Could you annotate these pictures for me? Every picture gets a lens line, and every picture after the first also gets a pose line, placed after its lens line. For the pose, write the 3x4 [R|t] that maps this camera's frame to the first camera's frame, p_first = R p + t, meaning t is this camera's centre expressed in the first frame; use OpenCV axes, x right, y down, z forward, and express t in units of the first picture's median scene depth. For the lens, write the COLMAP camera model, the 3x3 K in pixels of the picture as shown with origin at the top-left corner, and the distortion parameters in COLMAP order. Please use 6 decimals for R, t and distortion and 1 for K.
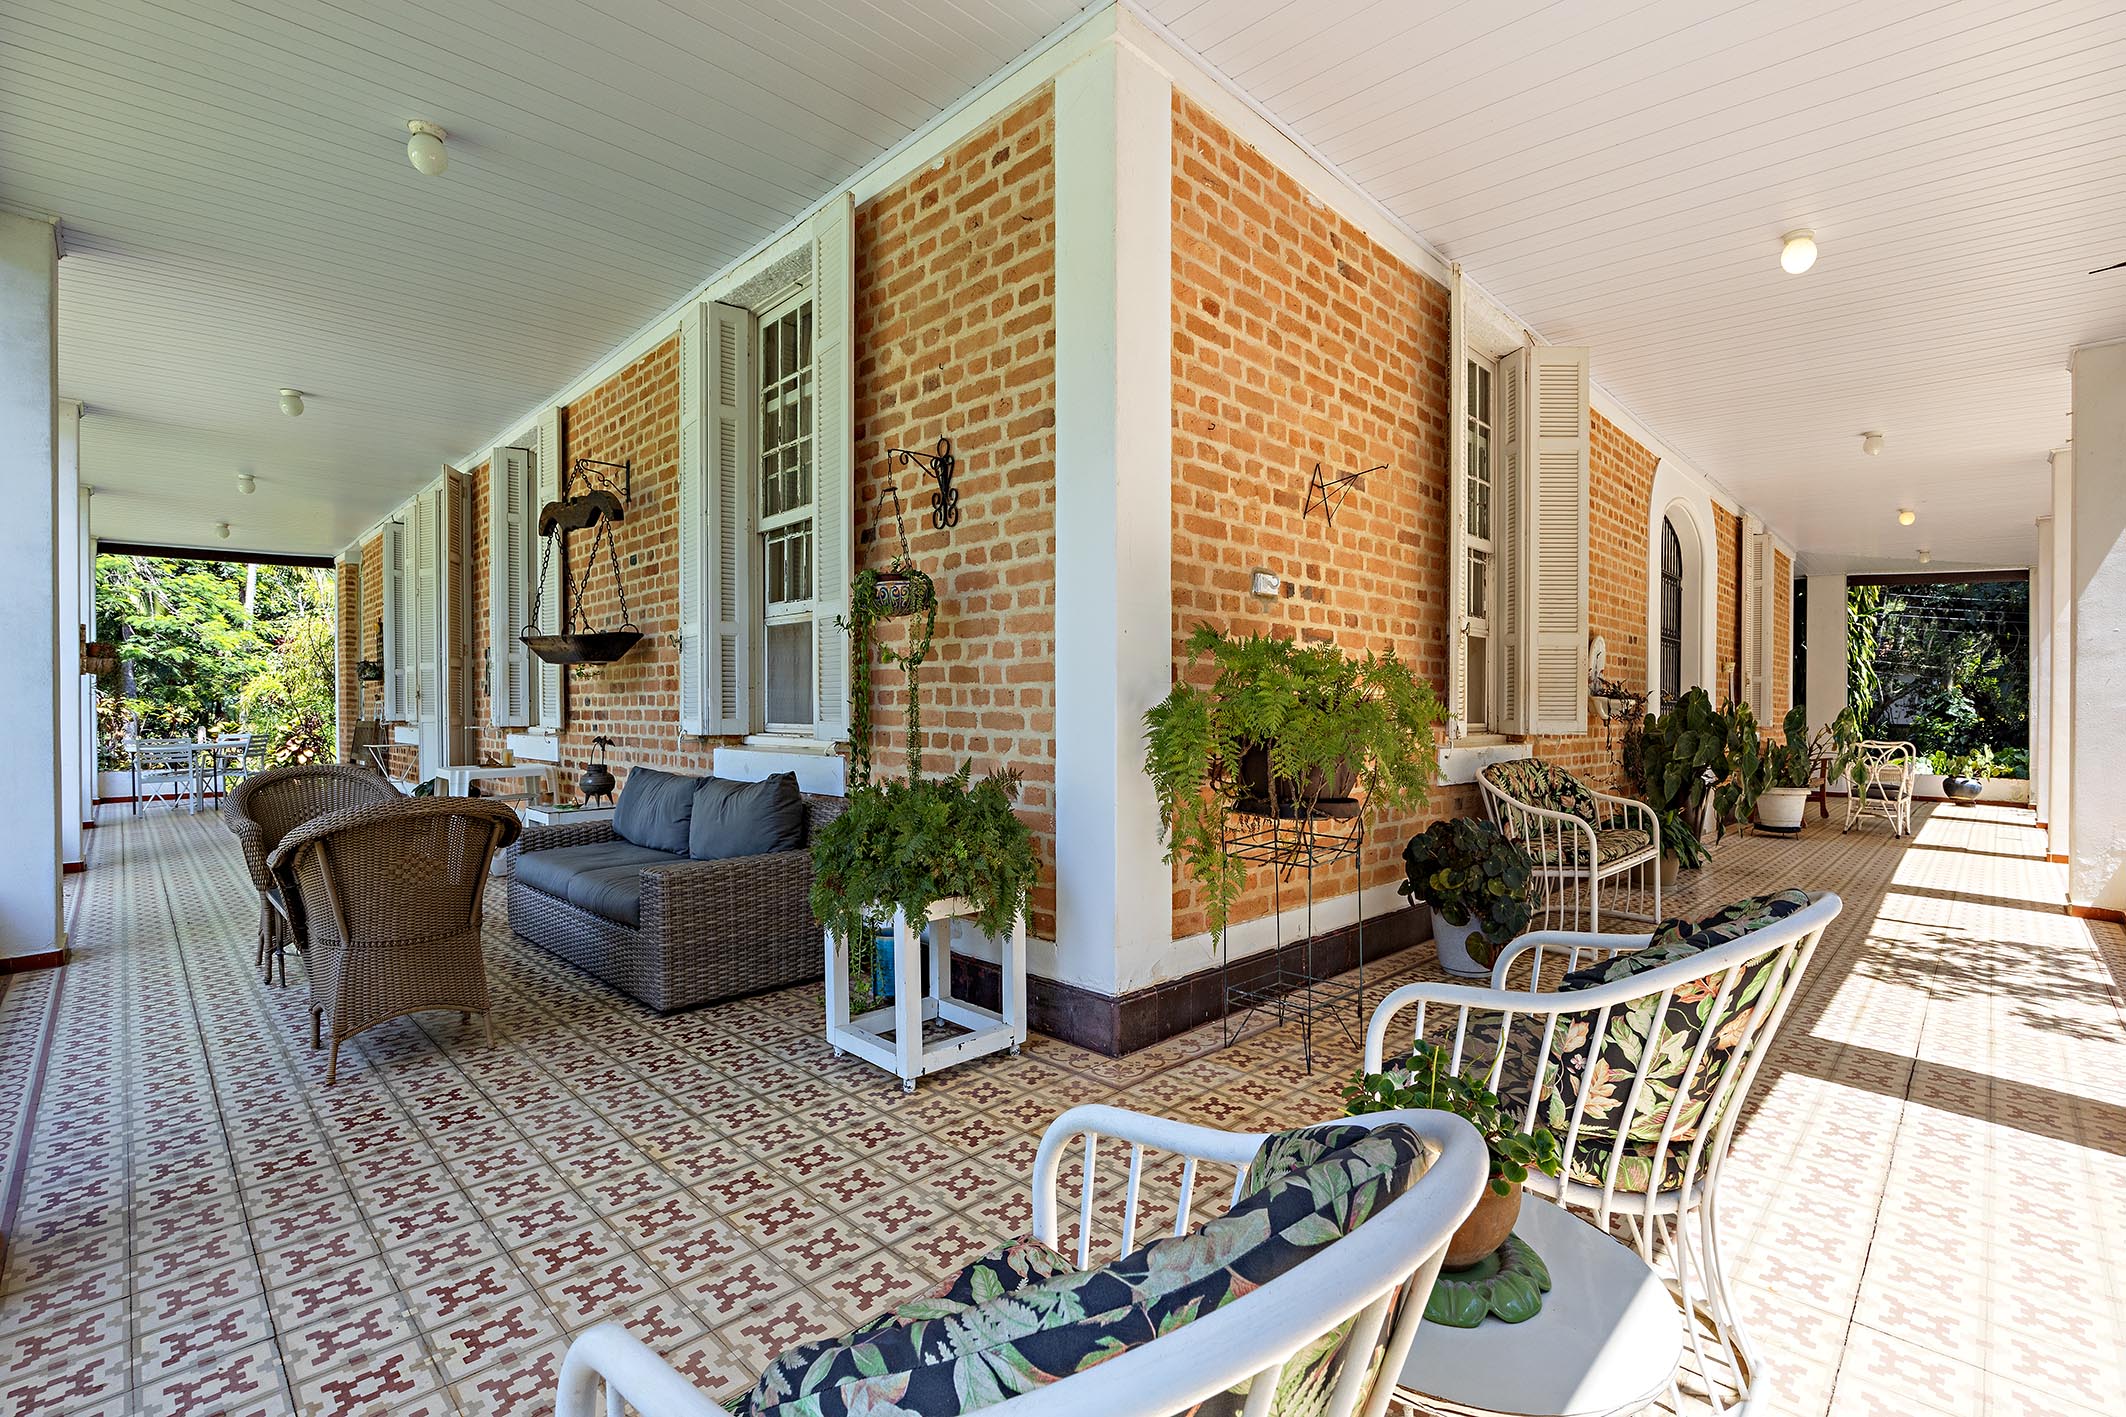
lens RADIAL K [[1002.3, 0, 1056.4], [0, 1002.3, 718.9], [0, 0, 1]] dist [0.009834, -0.002112]
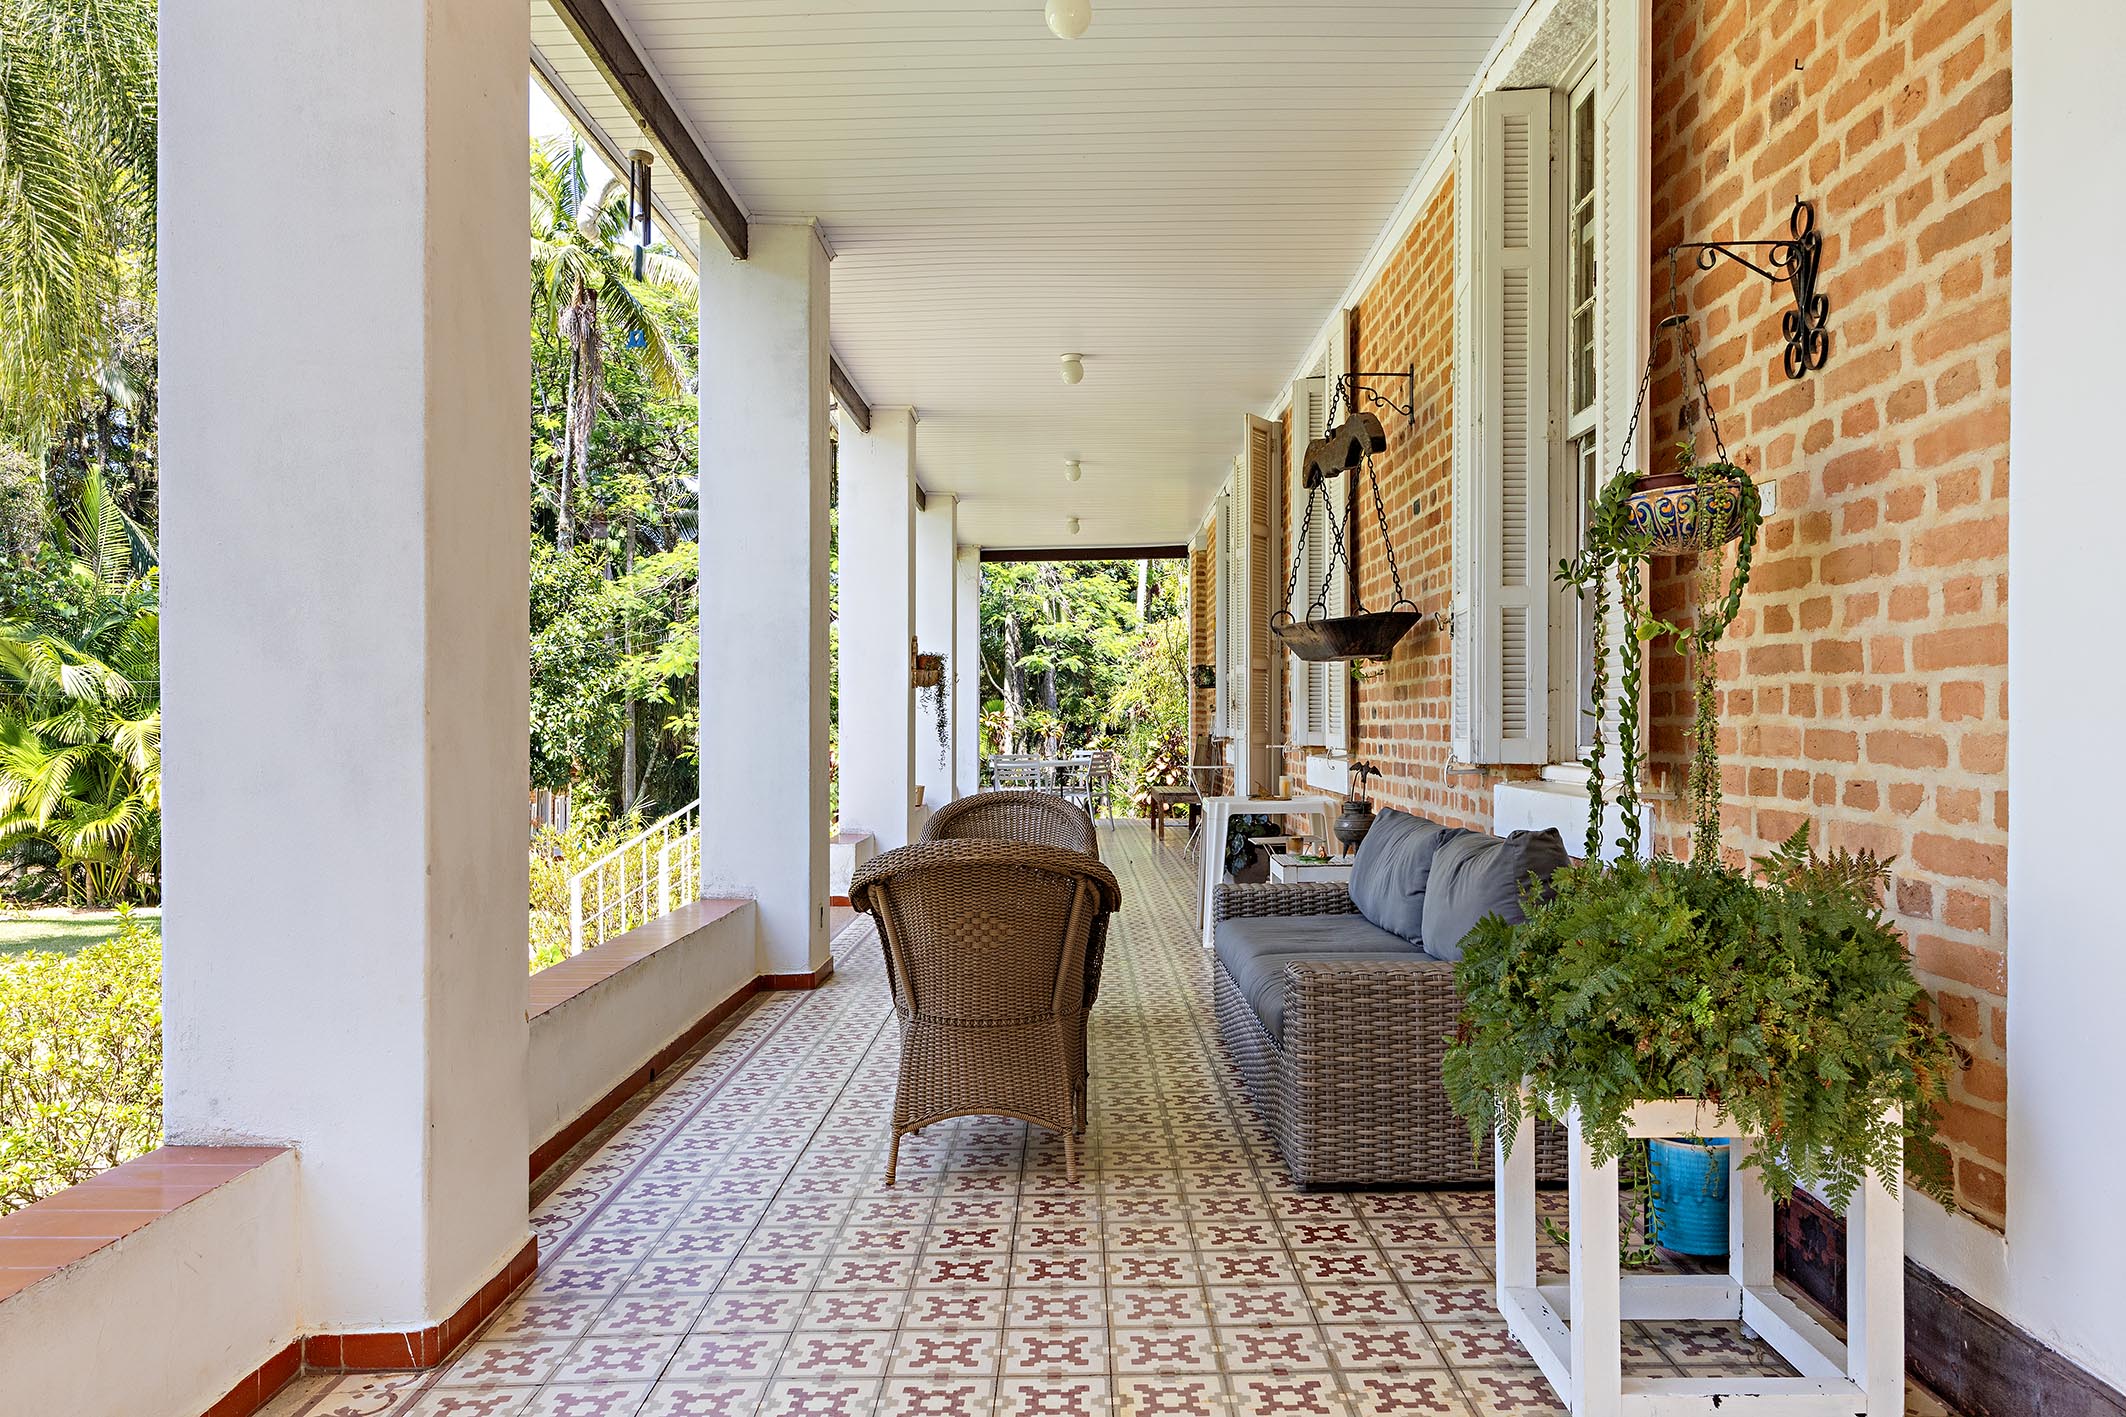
lens RADIAL K [[1416.9, 0, 992.1], [0, 1416.9, 738.4], [0, 0, 1]] dist [-0.004026, 0.006245]
pose [[0.702891, 0.006831, -0.711264, 0.076886], [-0.005110, 0.999977, 0.004555, -0.002455], [0.711279, 0.000433, 0.702910, 0.125263]]
